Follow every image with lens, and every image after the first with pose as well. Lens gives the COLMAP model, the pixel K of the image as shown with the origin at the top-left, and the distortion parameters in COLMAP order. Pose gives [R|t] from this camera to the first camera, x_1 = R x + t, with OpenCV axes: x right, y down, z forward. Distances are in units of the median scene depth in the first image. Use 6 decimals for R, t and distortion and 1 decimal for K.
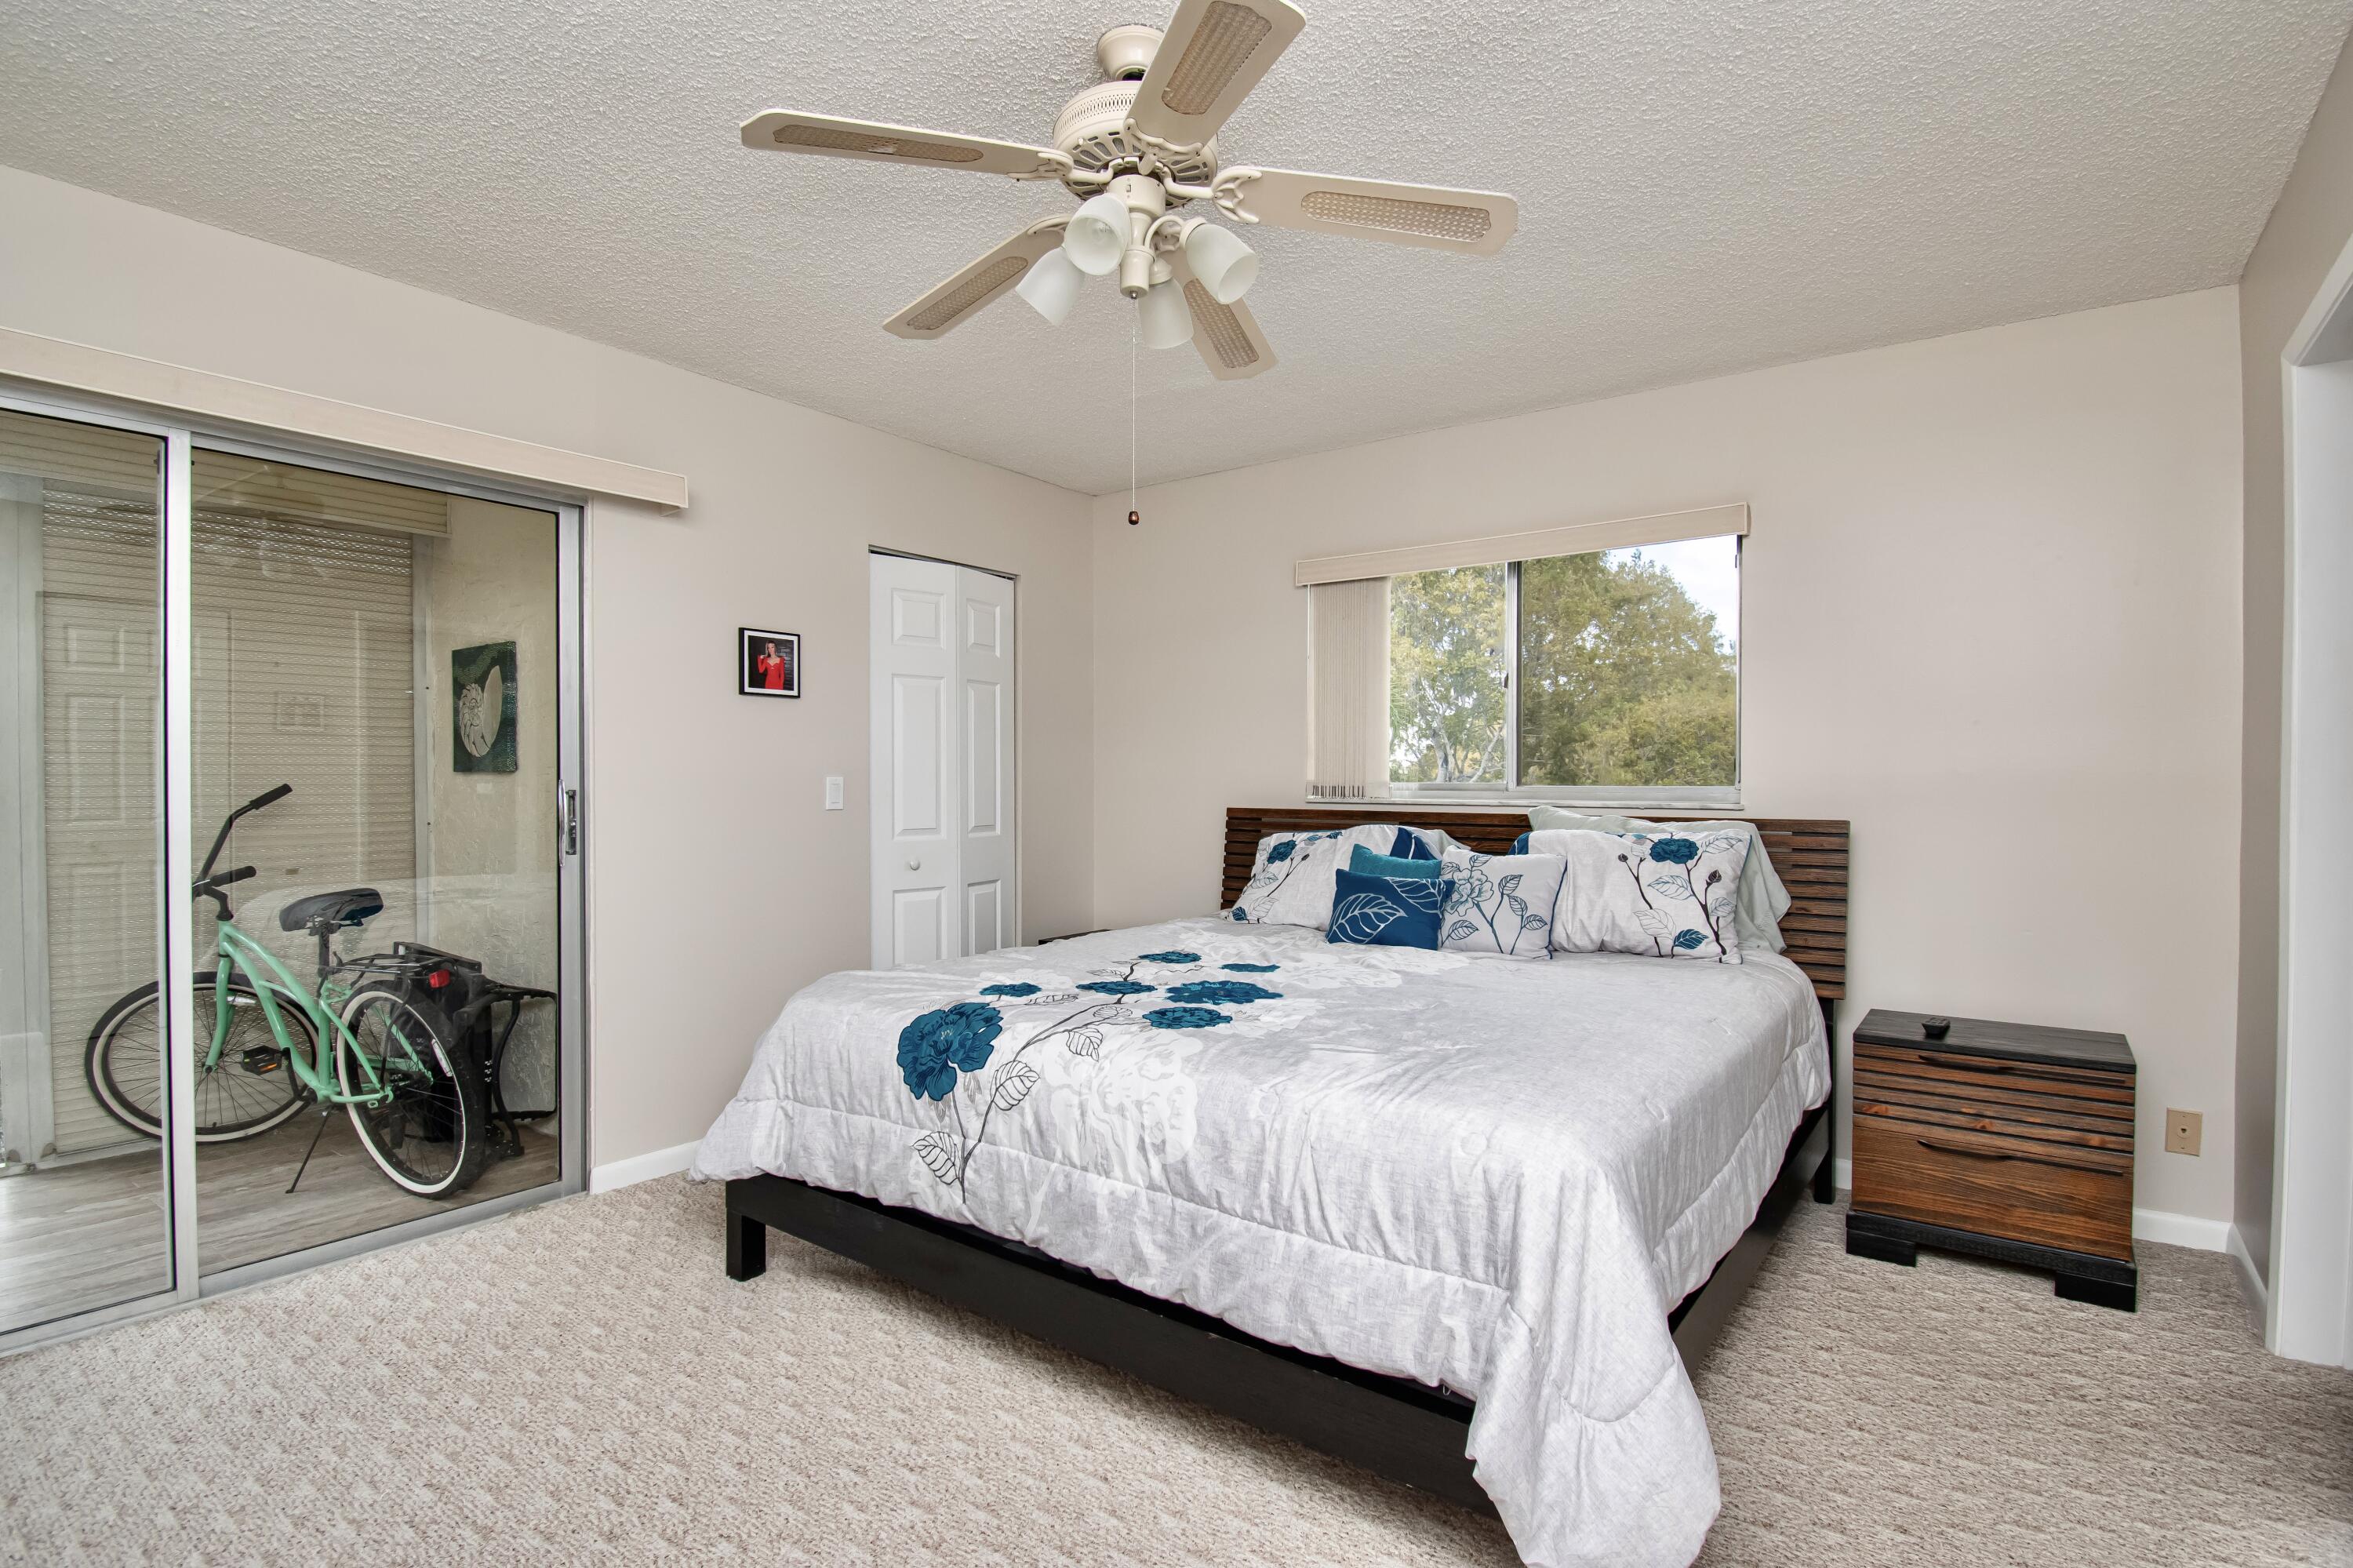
lens RADIAL K [[1132.3, 0, 1175.6], [0, 1132.3, 813.1], [0, 0, 1]] dist [0.000064, -0.000083]
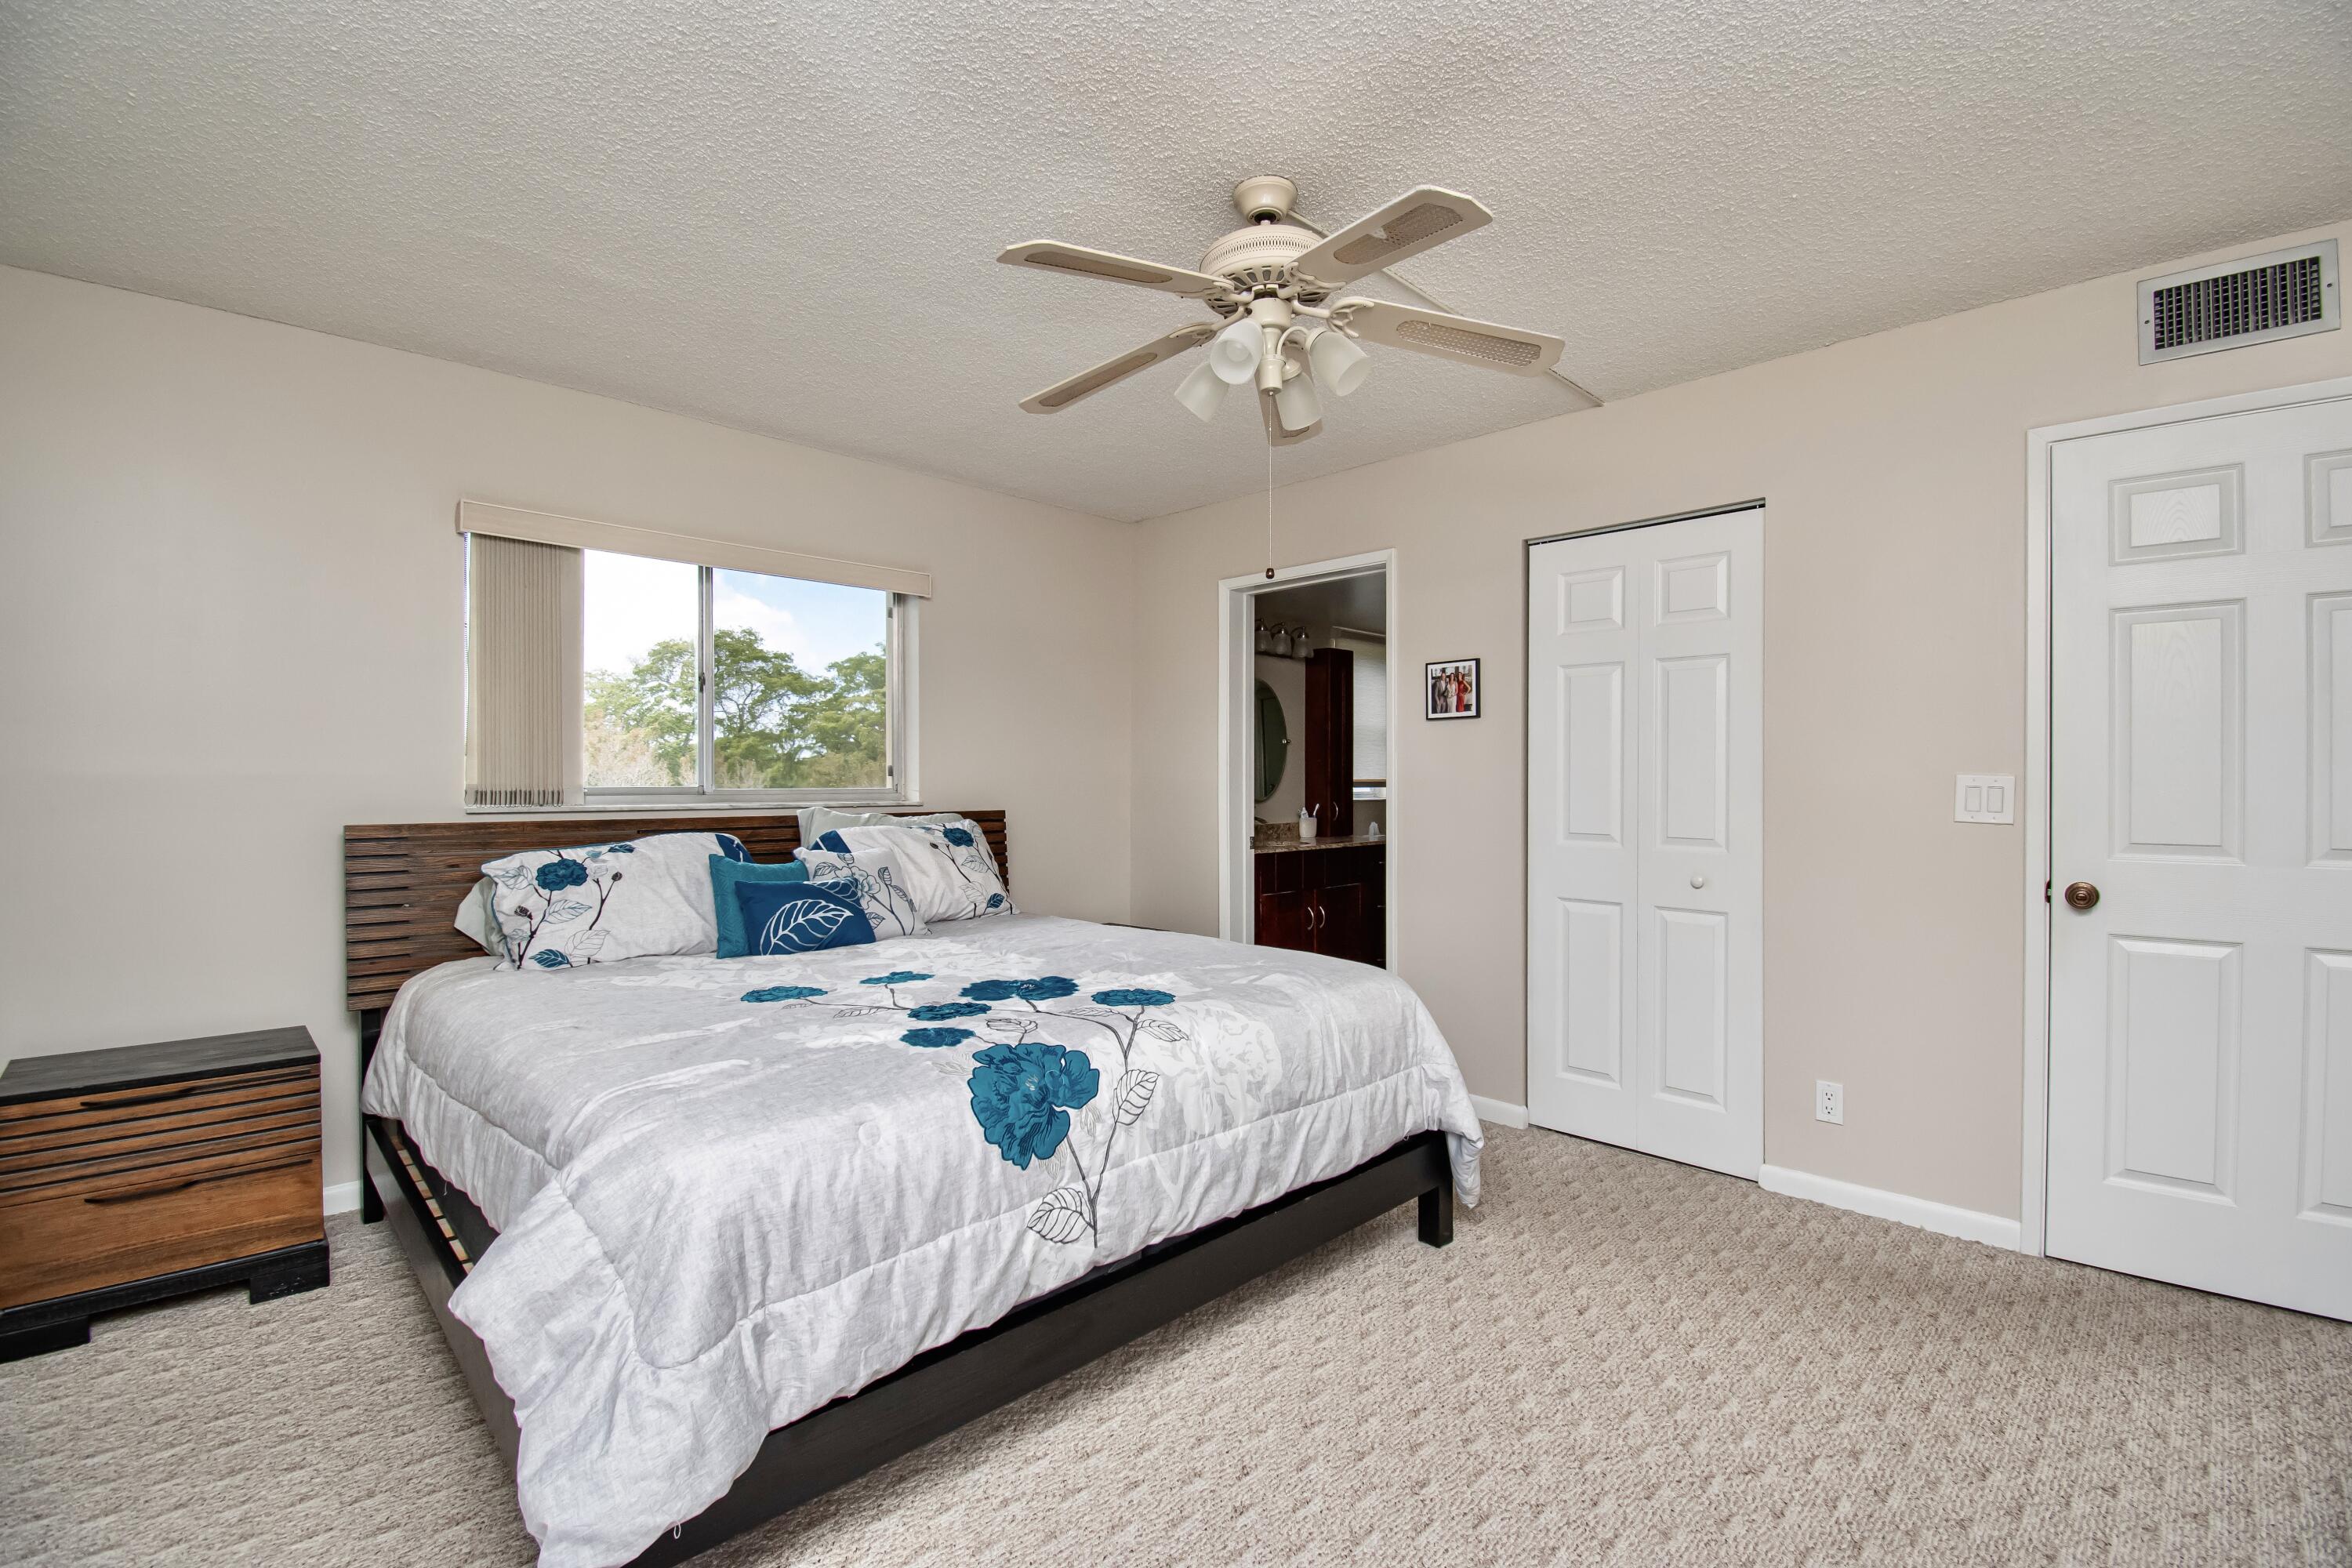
lens RADIAL K [[1054.4, 0, 1271.7], [0, 1054.4, 784.4], [0, 0, 1]] dist [0.026614, -0.028894]
pose [[0.110362, -0.011070, 0.993830, -0.984949], [0.032036, 0.999458, 0.007575, -0.030968], [-0.993375, 0.031002, 0.110657, 0.728366]]
